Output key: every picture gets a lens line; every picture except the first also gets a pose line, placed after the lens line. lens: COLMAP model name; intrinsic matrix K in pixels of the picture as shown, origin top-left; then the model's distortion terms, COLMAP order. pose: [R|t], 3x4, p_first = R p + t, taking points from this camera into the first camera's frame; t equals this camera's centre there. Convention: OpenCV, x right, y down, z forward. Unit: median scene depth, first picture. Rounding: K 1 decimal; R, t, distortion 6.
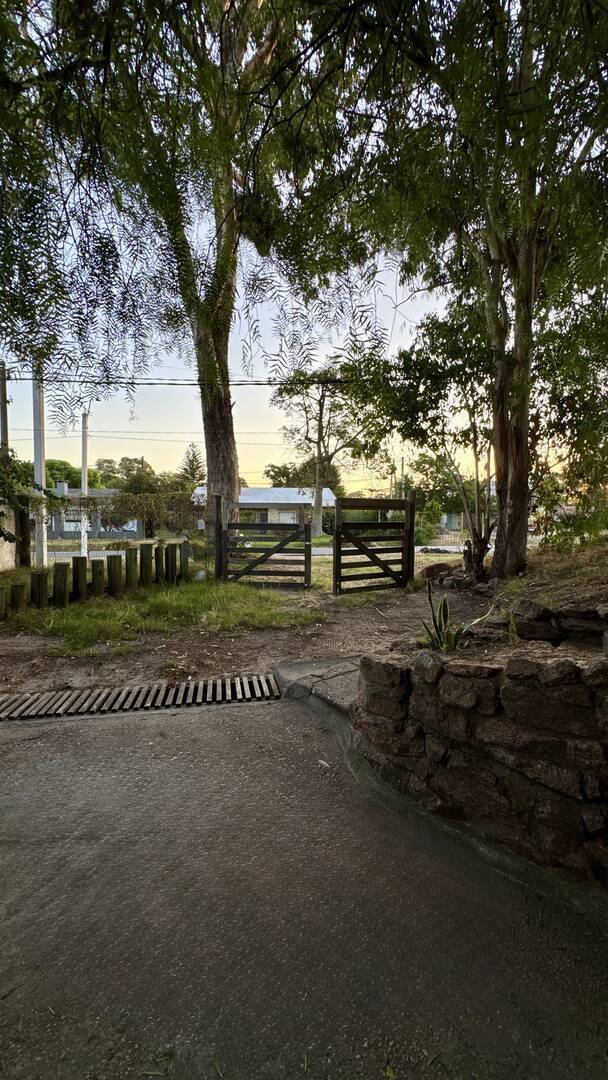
lens RADIAL K [[433.0, 0, 304.8], [0, 433.0, 539.4], [0, 0, 1]] dist [-0.001325, 0.000152]
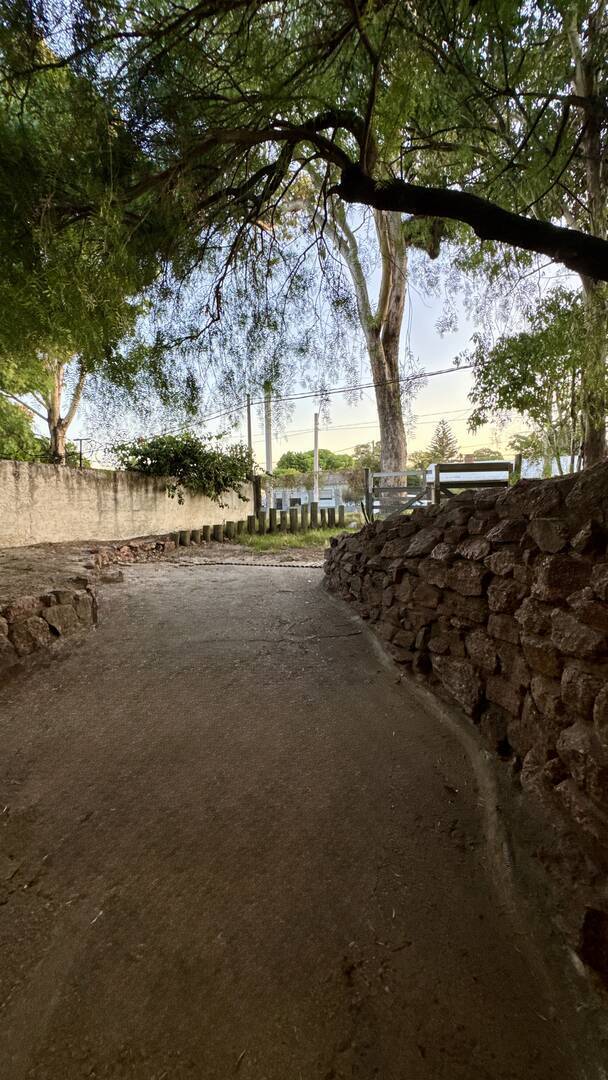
lens RADIAL K [[433.0, 0, 304.8], [0, 433.0, 539.4], [0, 0, 1]] dist [-0.001325, 0.000152]
pose [[0.838094, 0.029034, -0.544753, 0.298566], [-0.002733, 0.998794, 0.049028, 0.043655], [0.545519, -0.039601, 0.837162, -0.214717]]
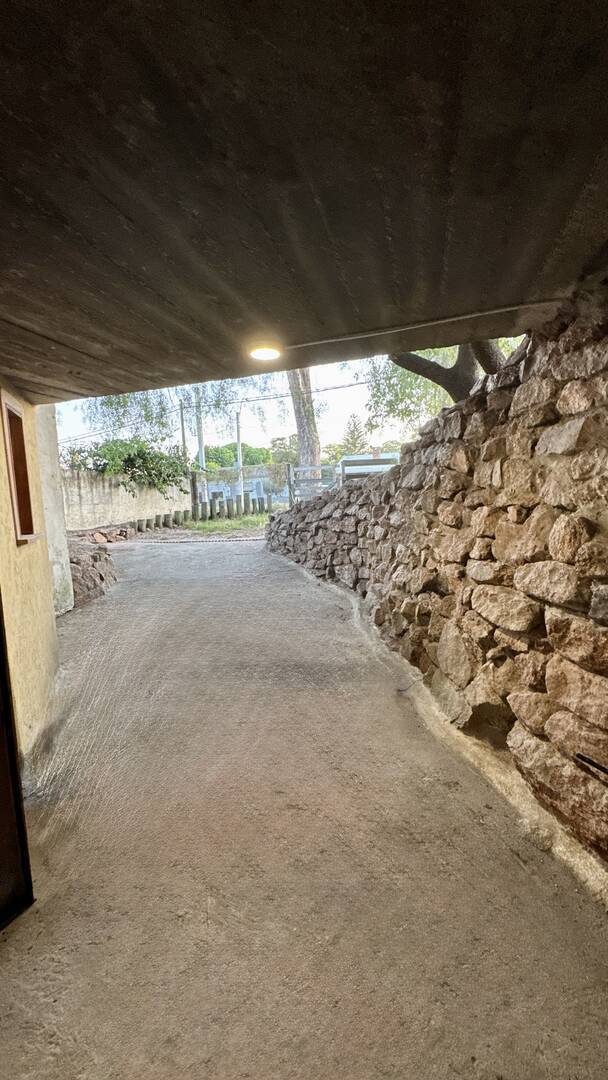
lens RADIAL K [[433.0, 0, 304.8], [0, 433.0, 539.4], [0, 0, 1]] dist [-0.001325, 0.000152]
pose [[0.923995, -0.005308, -0.382368, 0.379837], [0.034253, 0.997033, 0.068931, 0.058593], [0.380868, -0.076789, 0.921435, -0.423219]]
